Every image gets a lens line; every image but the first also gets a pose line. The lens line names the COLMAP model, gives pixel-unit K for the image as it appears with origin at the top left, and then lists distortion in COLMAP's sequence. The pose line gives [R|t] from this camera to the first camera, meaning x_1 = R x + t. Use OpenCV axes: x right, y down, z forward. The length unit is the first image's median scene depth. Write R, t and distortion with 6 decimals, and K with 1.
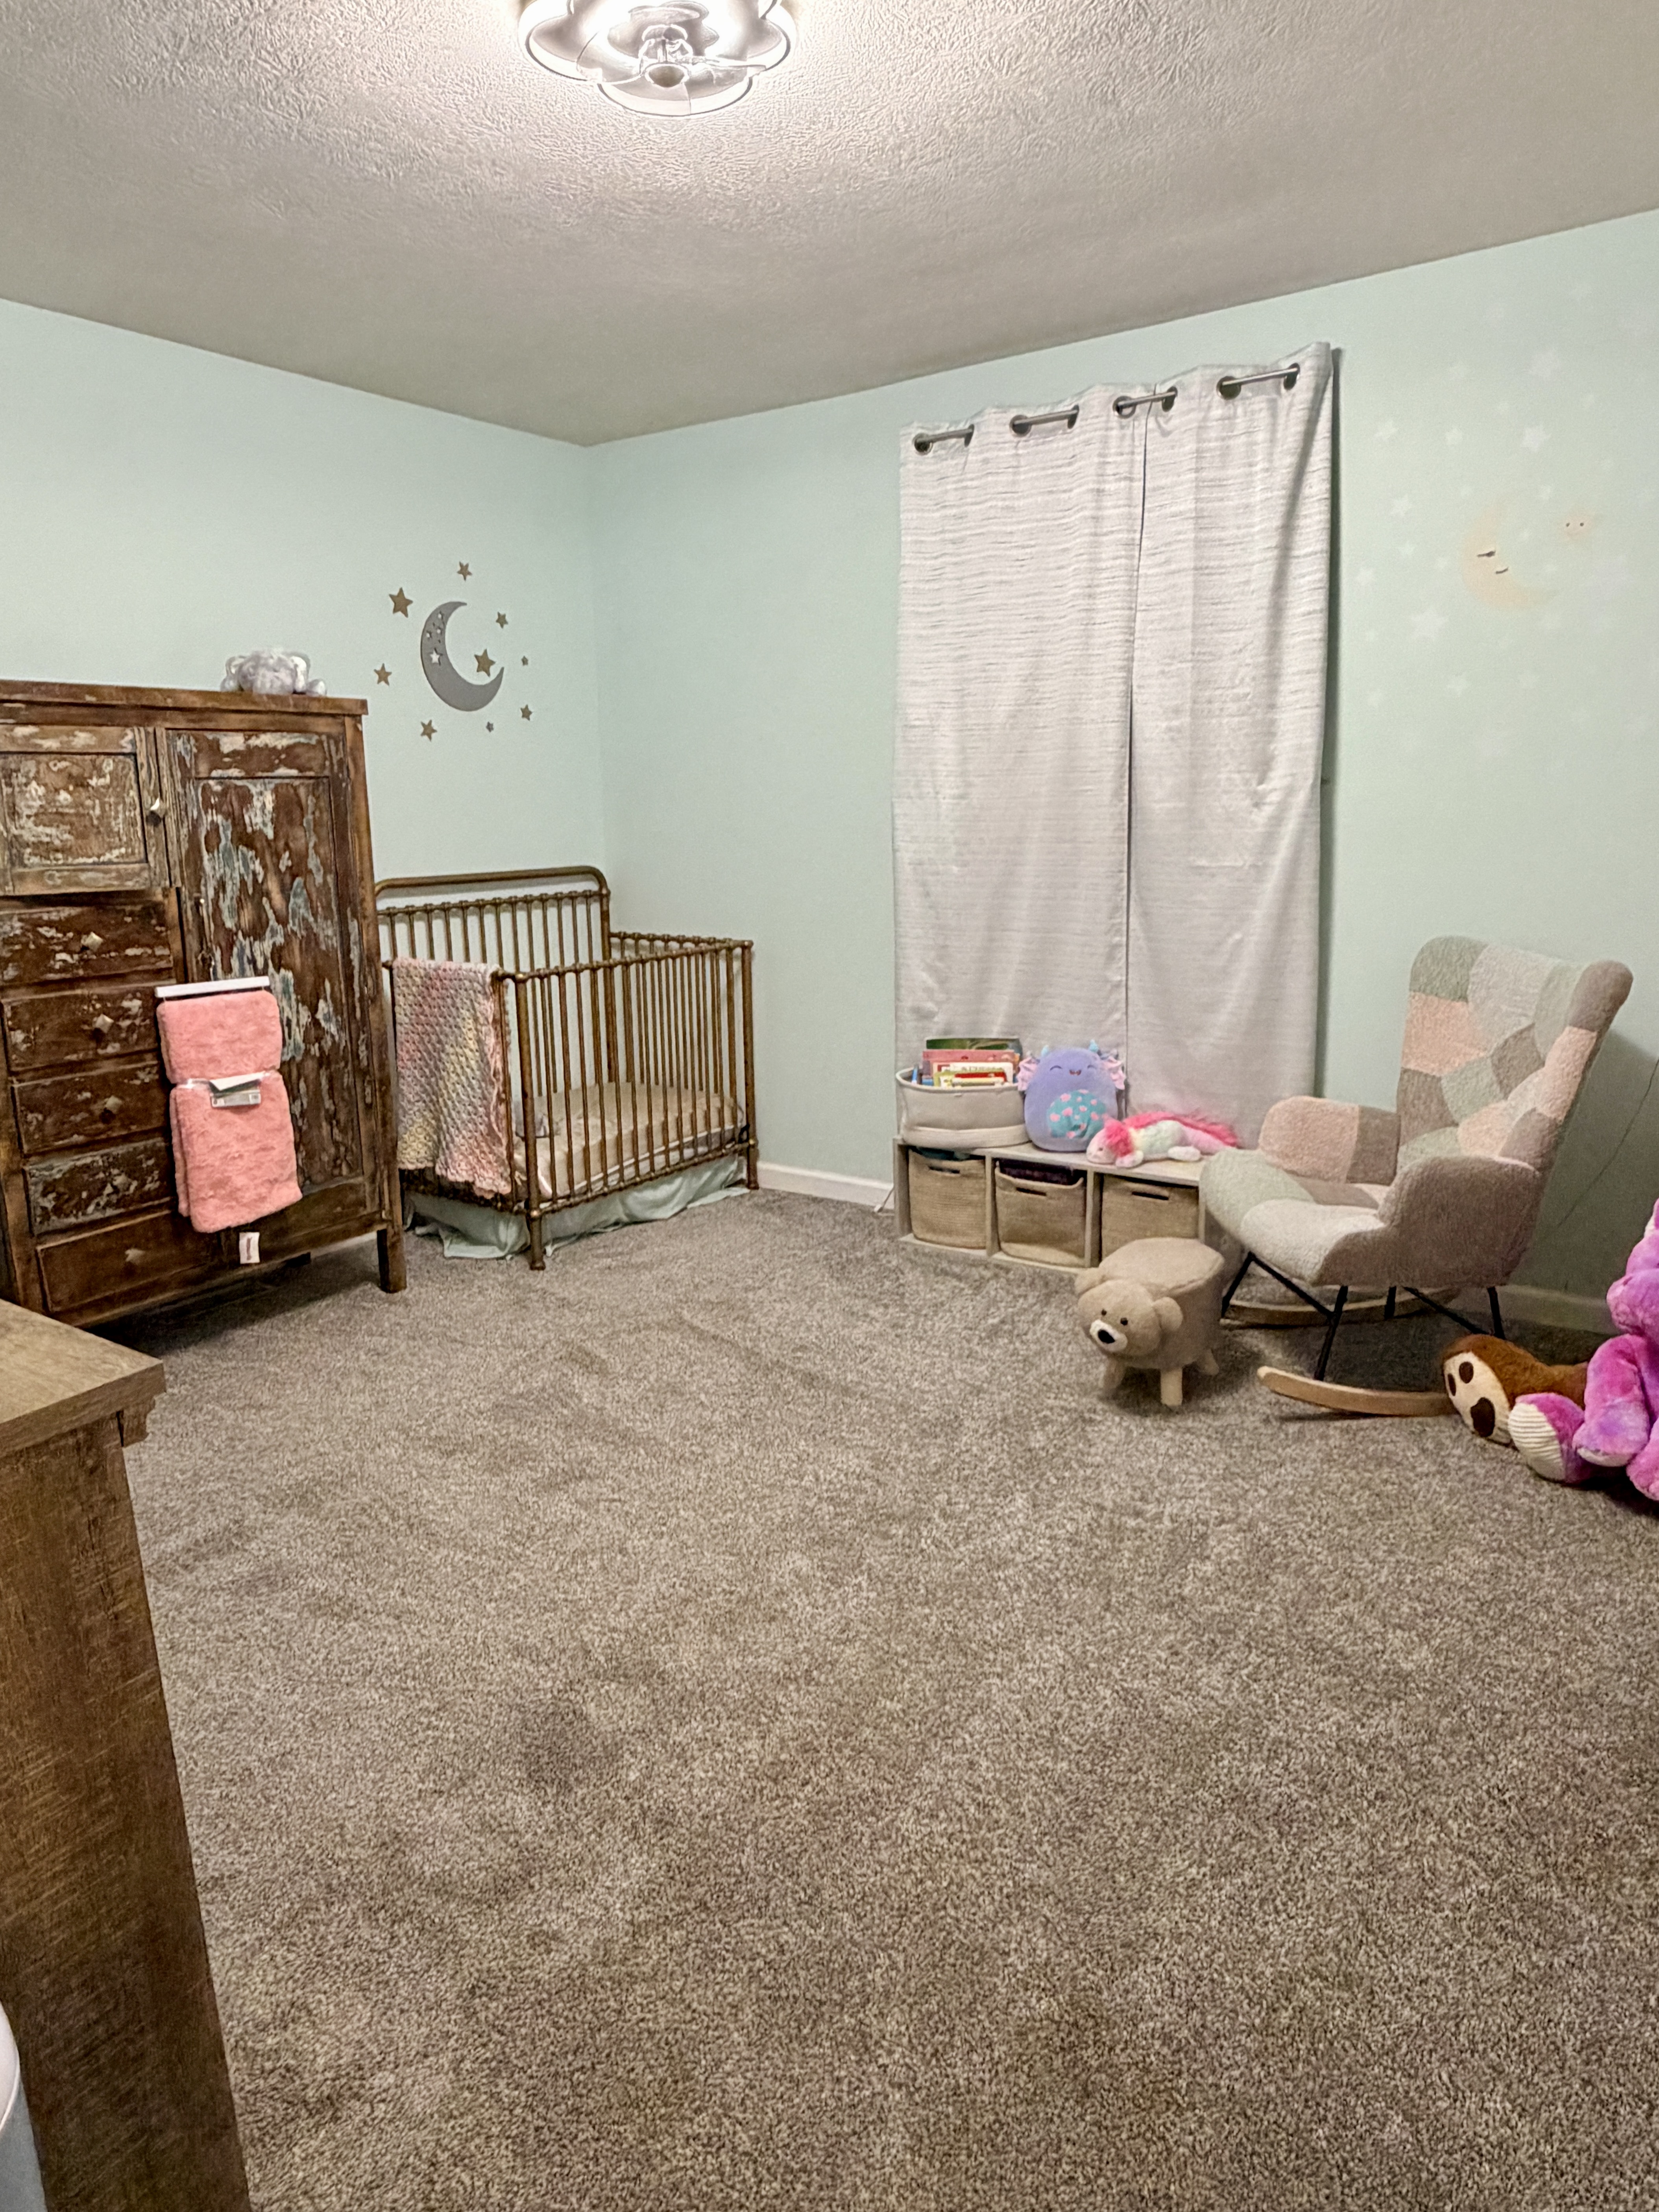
lens RADIAL K [[1374.6, 0, 825.6], [0, 1374.6, 1076.2], [0, 0, 1]] dist [-0.006313, 0.000473]
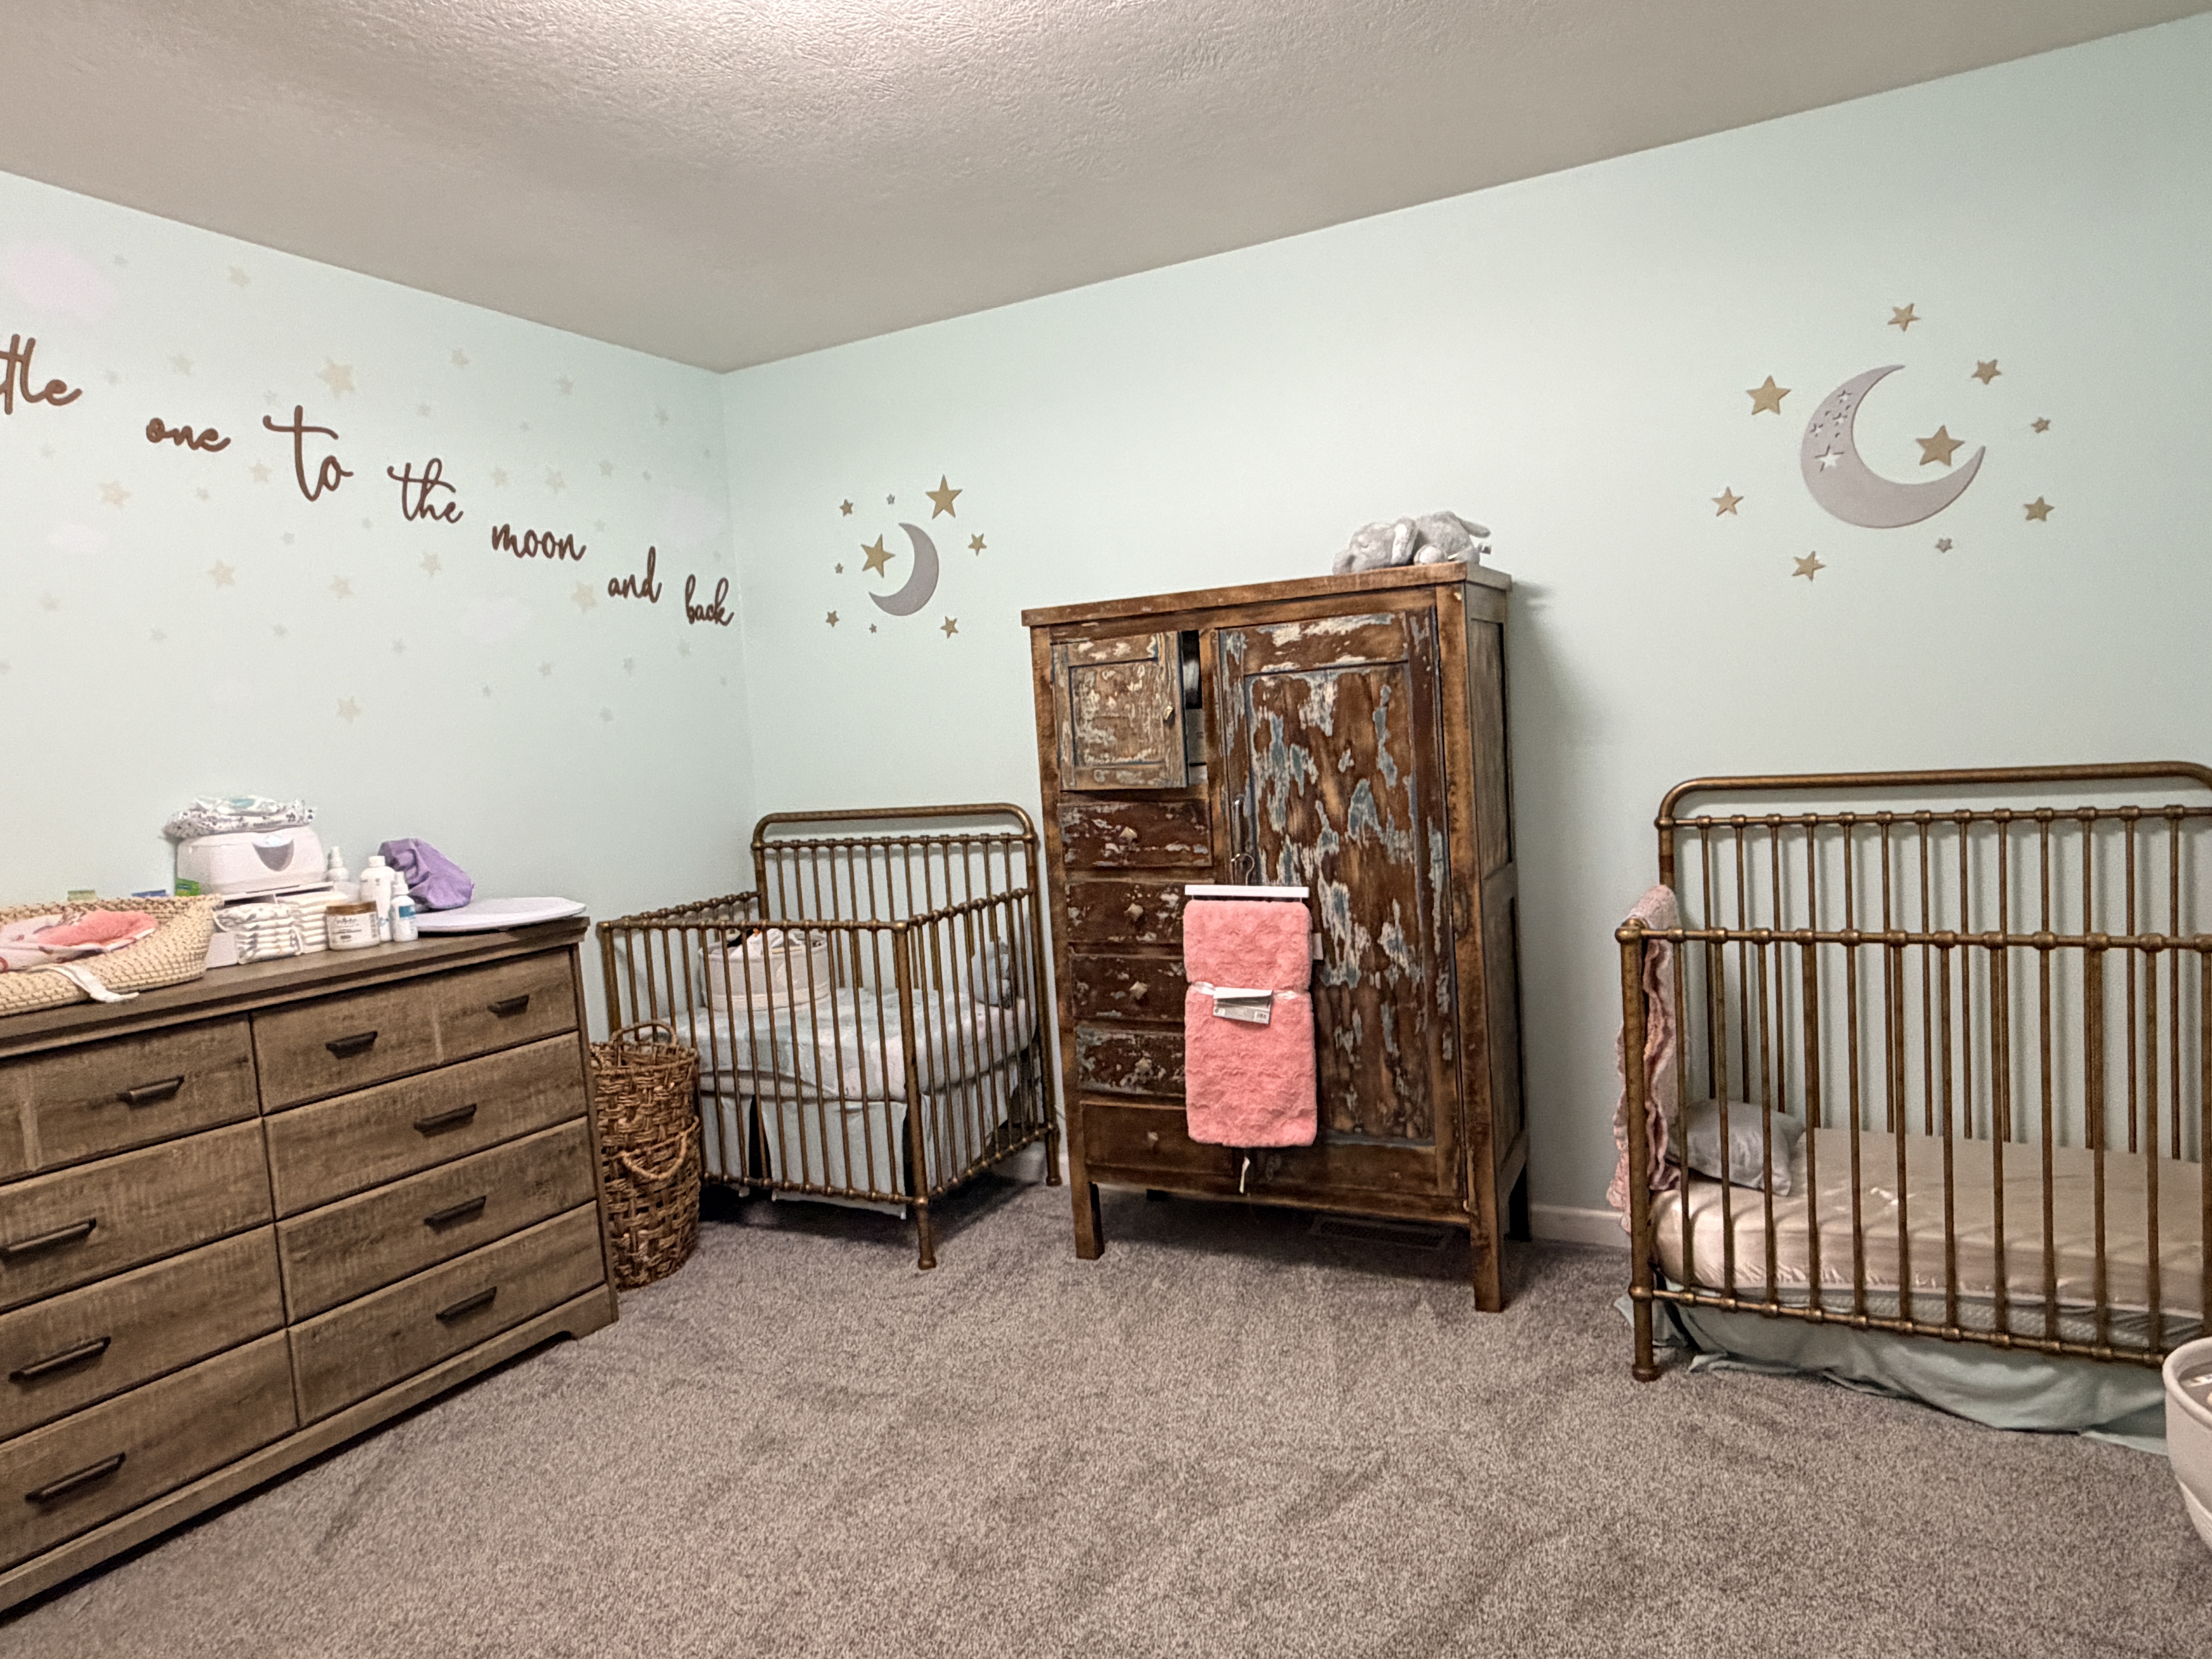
lens RADIAL K [[1374.5, 0, 1102.1], [0, 1374.5, 812.5], [0, 0, 1]] dist [-0.006313, 0.000473]
pose [[0.137008, 0.069725, -0.988113, 0.464200], [-0.138384, 0.989085, 0.050606, -0.149772], [0.980856, 0.129806, 0.145161, 0.739246]]
